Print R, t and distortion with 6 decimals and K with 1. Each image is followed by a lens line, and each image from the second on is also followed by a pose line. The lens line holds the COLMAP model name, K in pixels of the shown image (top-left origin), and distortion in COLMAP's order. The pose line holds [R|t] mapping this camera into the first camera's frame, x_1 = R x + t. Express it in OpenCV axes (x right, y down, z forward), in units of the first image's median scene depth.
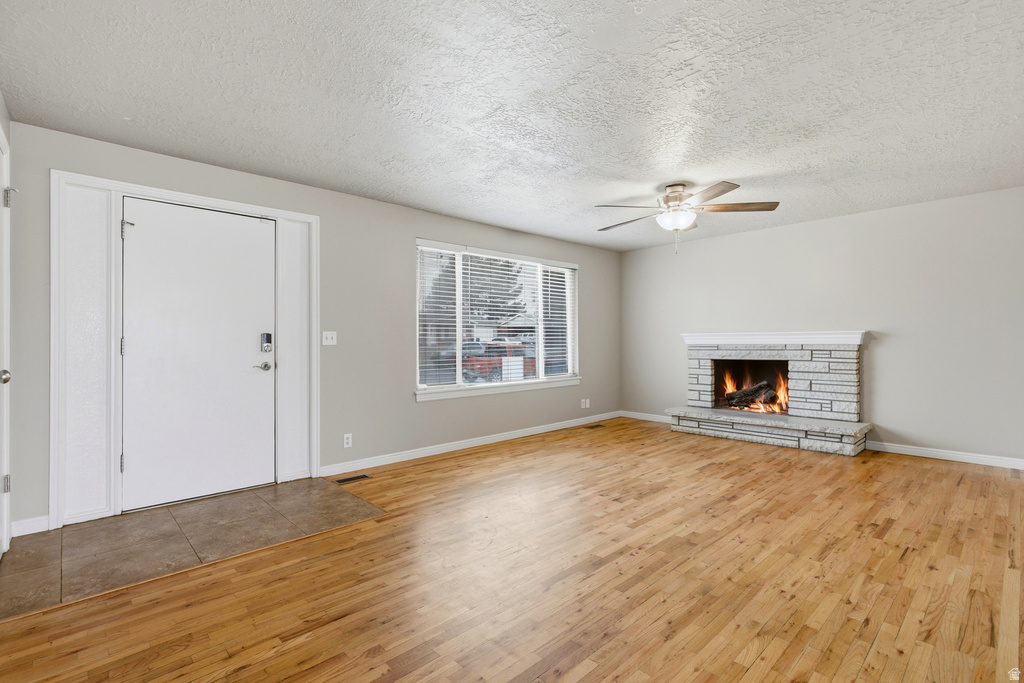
lens RADIAL K [[468.7, 0, 510.3], [0, 468.7, 342.5], [0, 0, 1]] dist [0.004363, 0.000021]
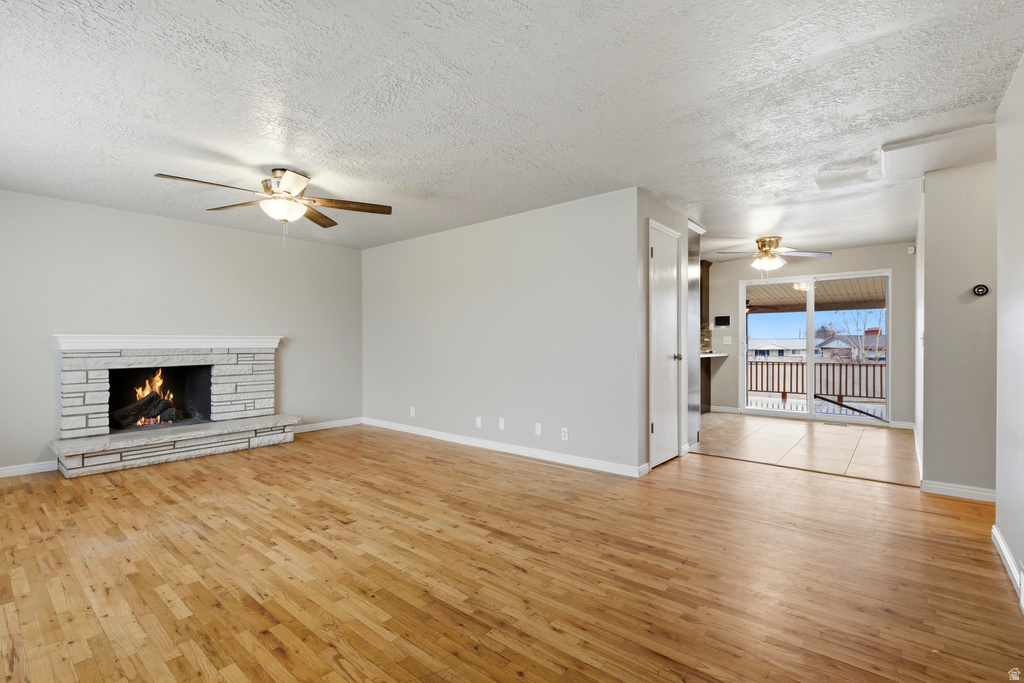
lens RADIAL K [[468.7, 0, 507.1], [0, 468.7, 344.0], [0, 0, 1]] dist [0.004363, 0.000021]
pose [[-0.112641, 0.003759, 0.993629, -0.492892], [0.004204, 0.999986, -0.003307, 0.000637], [-0.993627, 0.003805, -0.112655, 0.564310]]
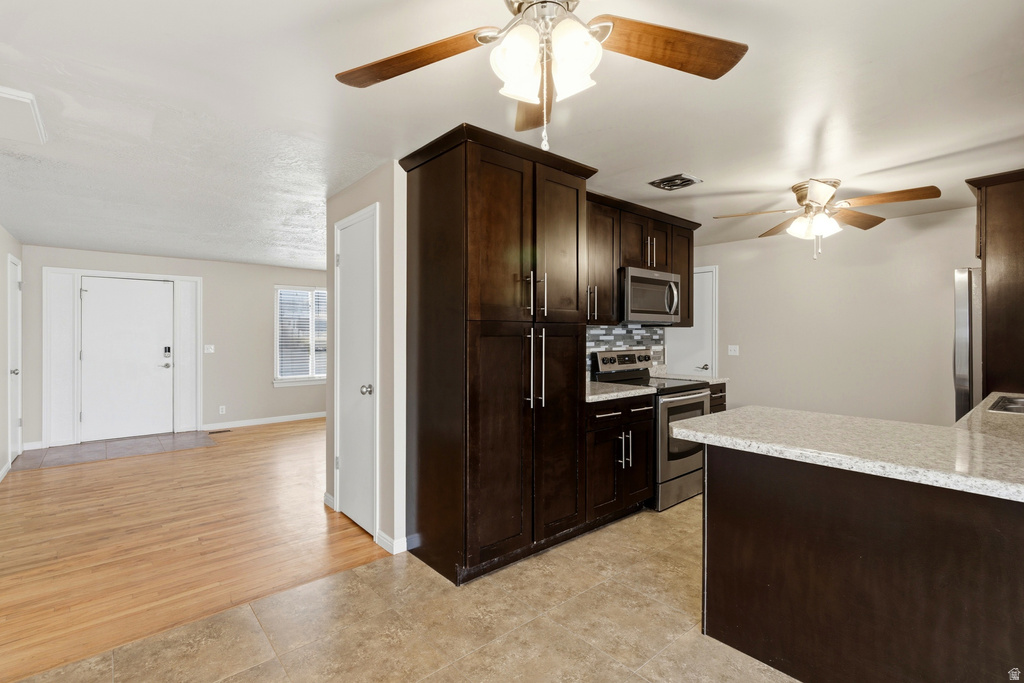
lens RADIAL K [[468.7, 0, 509.7], [0, 468.7, 339.0], [0, 0, 1]] dist [0.004363, 0.000021]
pose [[0.999086, 0.002841, -0.042640, 0.772547], [-0.002752, 0.999994, 0.002134, -0.051928], [0.042646, -0.002015, 0.999088, -0.645880]]
